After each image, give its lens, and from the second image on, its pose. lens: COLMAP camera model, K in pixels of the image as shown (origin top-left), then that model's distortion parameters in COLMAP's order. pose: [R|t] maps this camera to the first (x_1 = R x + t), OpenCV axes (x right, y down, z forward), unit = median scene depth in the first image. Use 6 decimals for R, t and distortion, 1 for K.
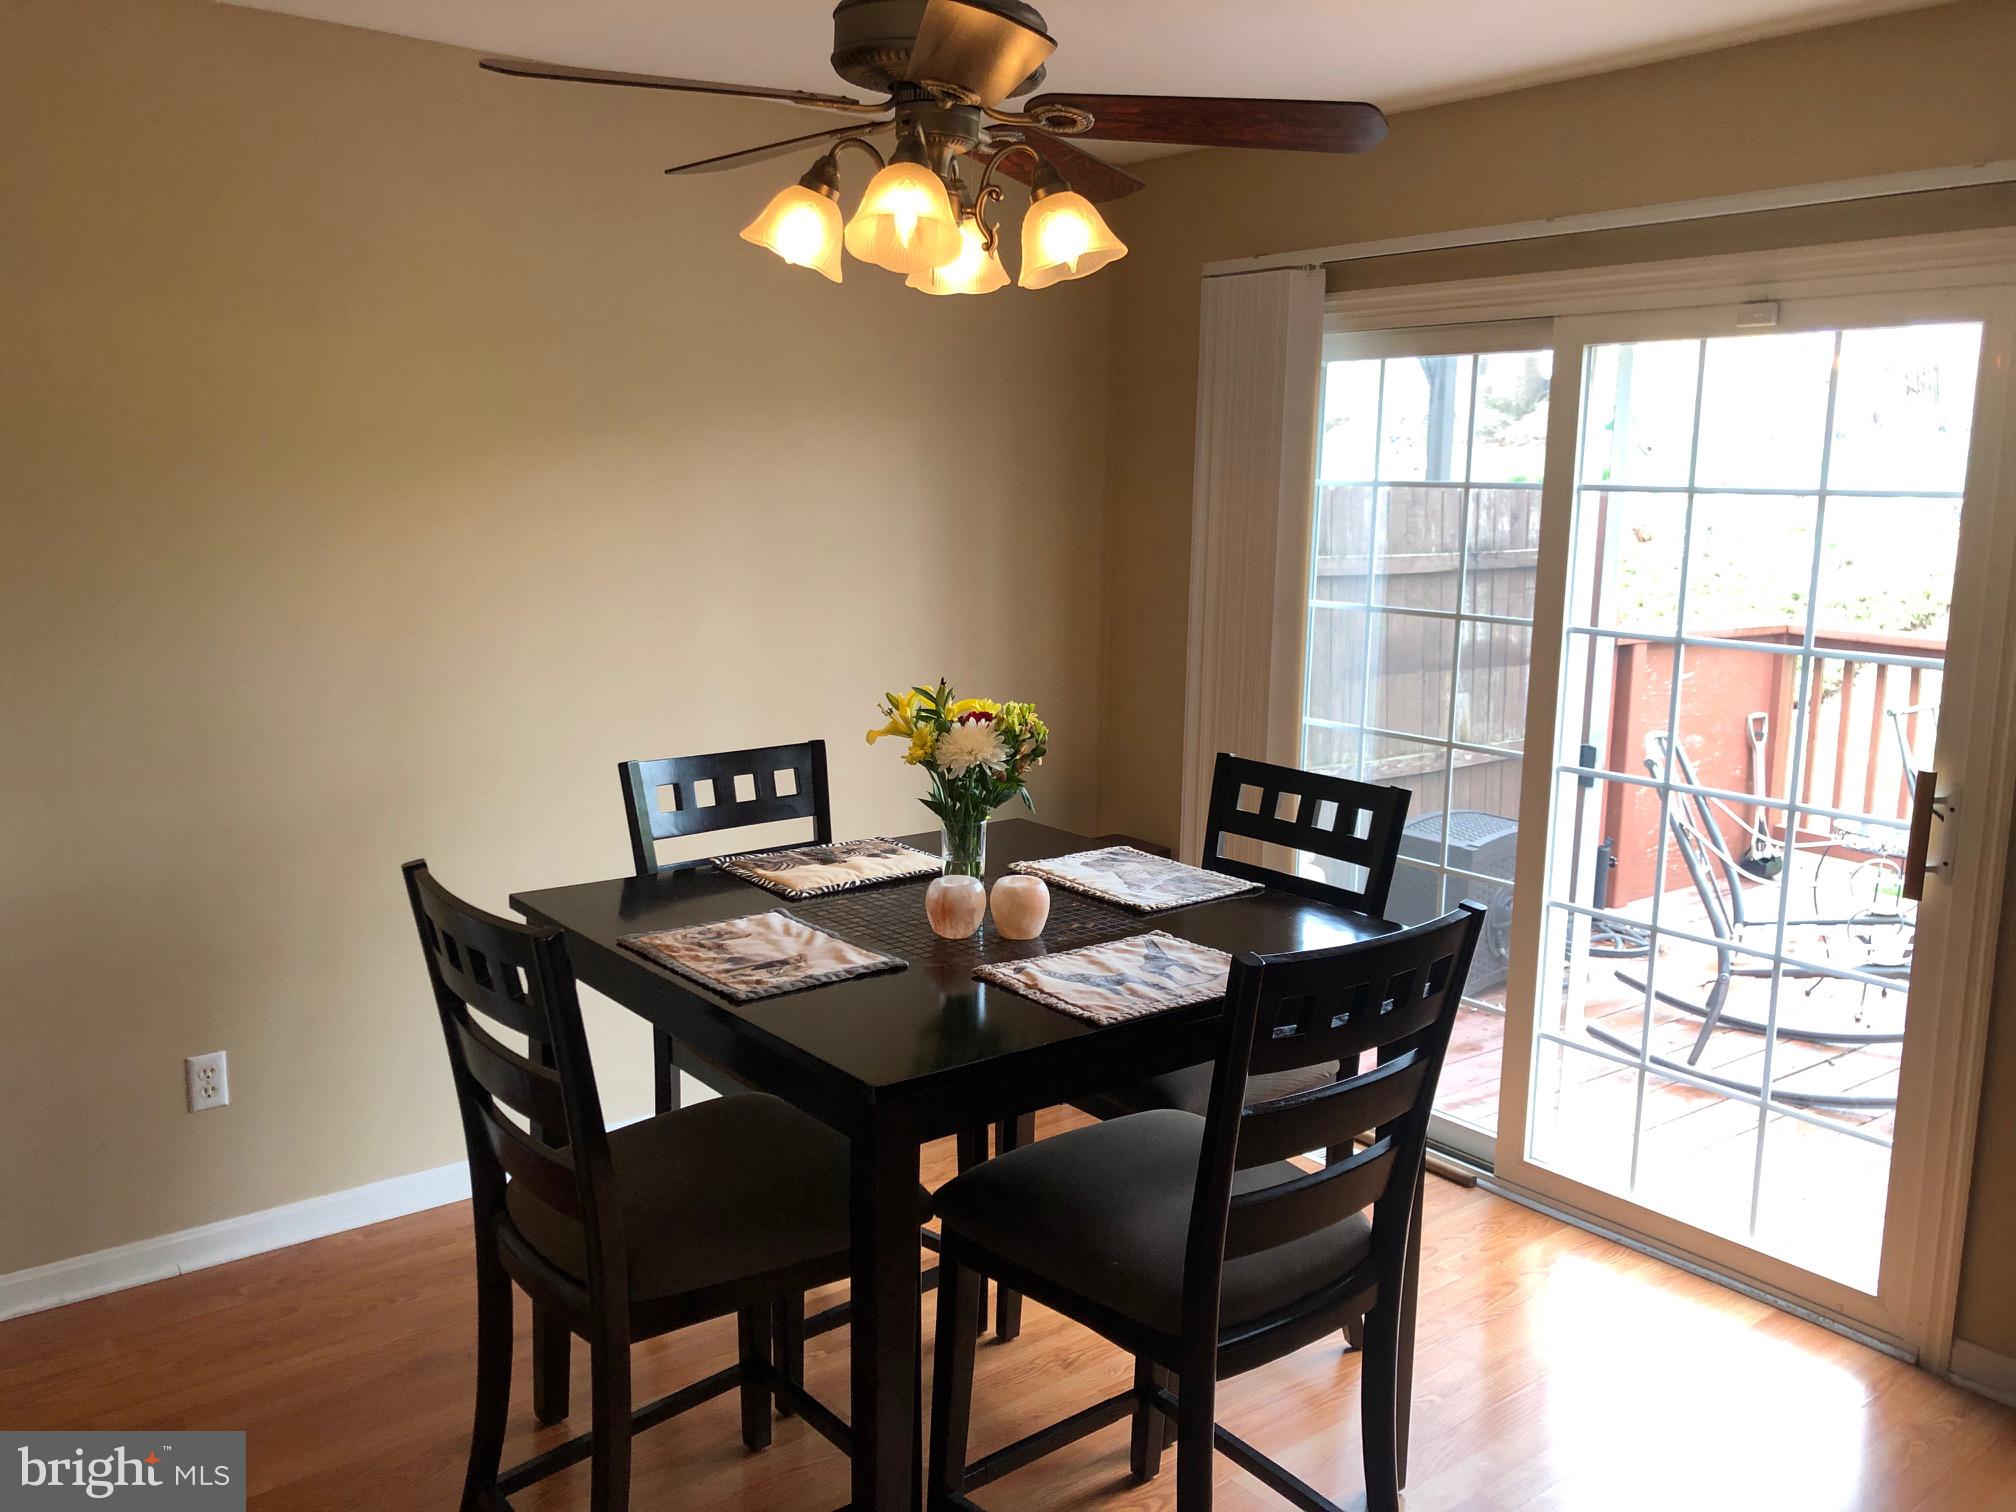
lens RADIAL K [[1656.4, 0, 1045.7], [0, 1656.4, 744.2], [0, 0, 1]] dist [0.015246, 0.004752]
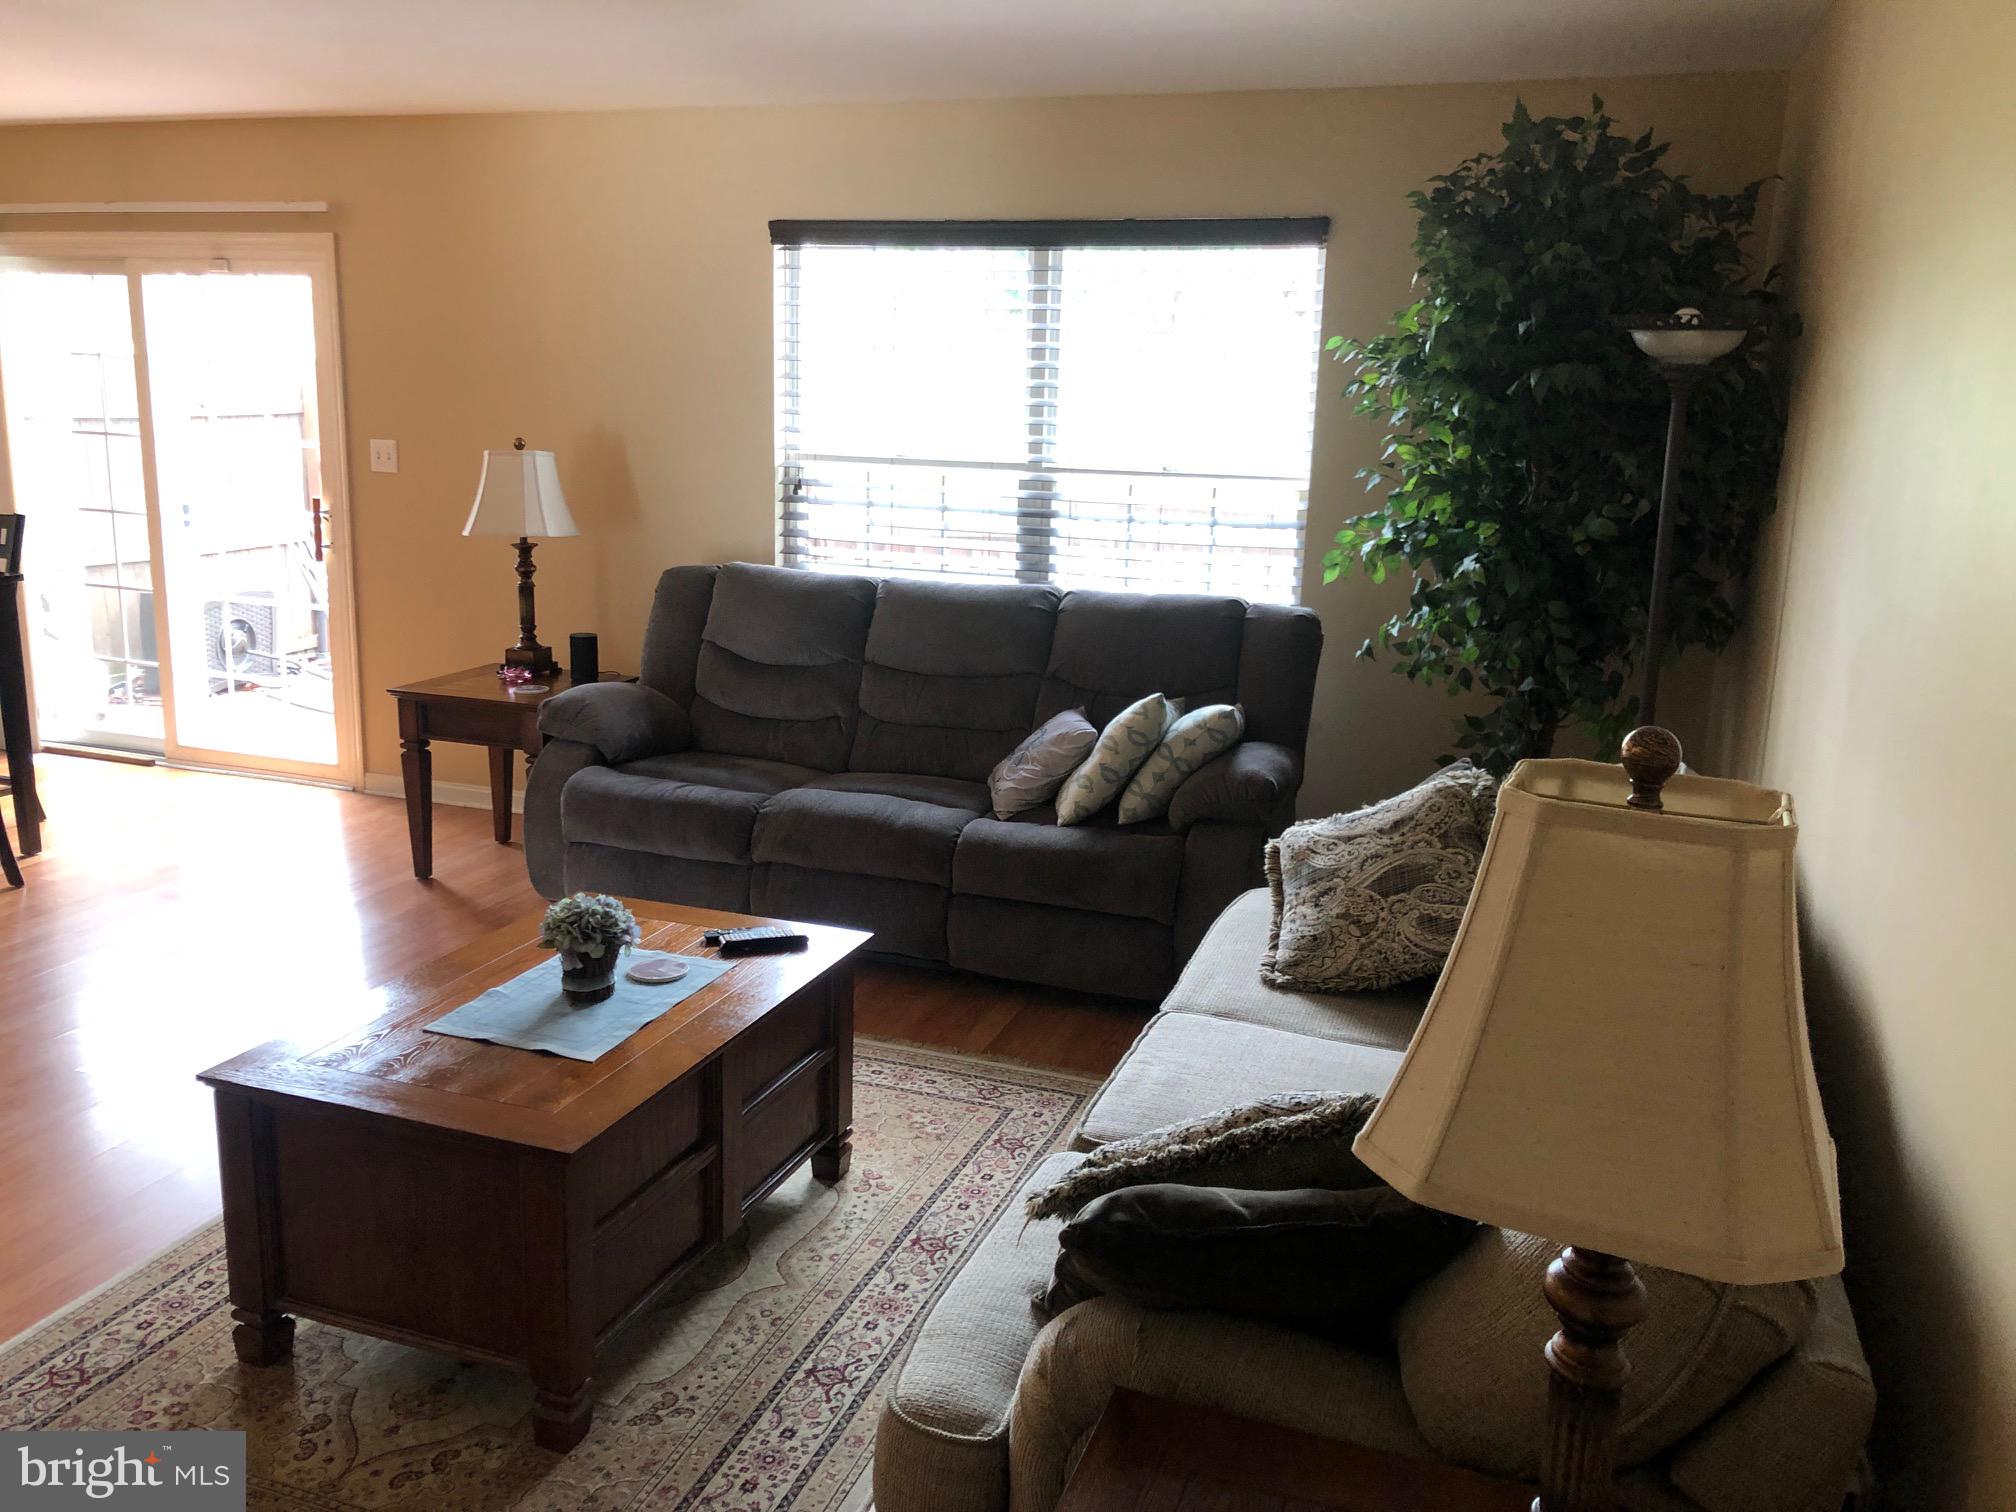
lens RADIAL K [[1669.9, 0, 1008.0], [0, 1669.9, 756.0], [0, 0, 1]] dist [0.053368, -0.091775]
pose [[0.851550, -0.112385, 0.512086, 0.155384], [0.073235, 0.992676, 0.096074, 0.193261], [-0.519133, -0.044309, 0.853544, -1.215825]]
